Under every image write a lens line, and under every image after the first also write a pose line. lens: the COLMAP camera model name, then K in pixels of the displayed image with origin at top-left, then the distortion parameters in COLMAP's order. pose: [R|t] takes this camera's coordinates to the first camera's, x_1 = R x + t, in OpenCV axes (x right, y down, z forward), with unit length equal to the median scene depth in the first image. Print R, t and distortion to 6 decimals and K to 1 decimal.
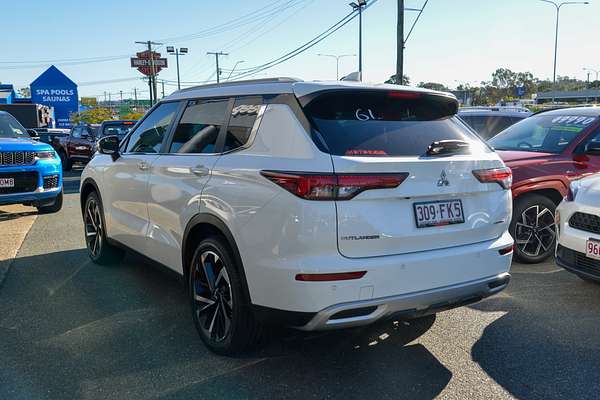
lens RADIAL K [[598.8, 0, 306.4], [0, 598.8, 198.3], [0, 0, 1]] dist [0.030883, 0.000000]
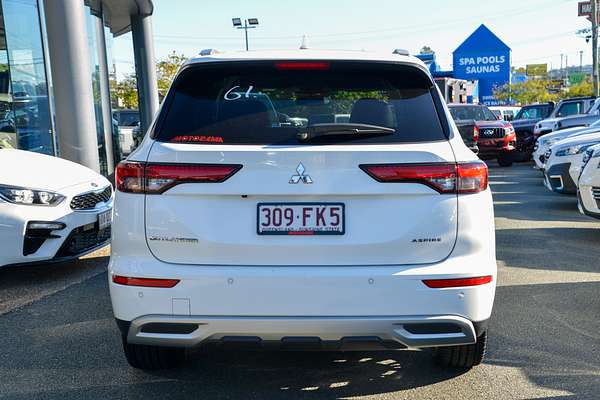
lens RADIAL K [[831.6, 0, 294.8], [0, 831.6, 199.1], [0, 0, 1]] dist [0.265006, 0.000000]
pose [[0.818082, 0.047122, -0.573168, 0.843001], [-0.051414, 0.998639, 0.008718, -0.009747], [0.572799, 0.022337, 0.819392, 0.118852]]
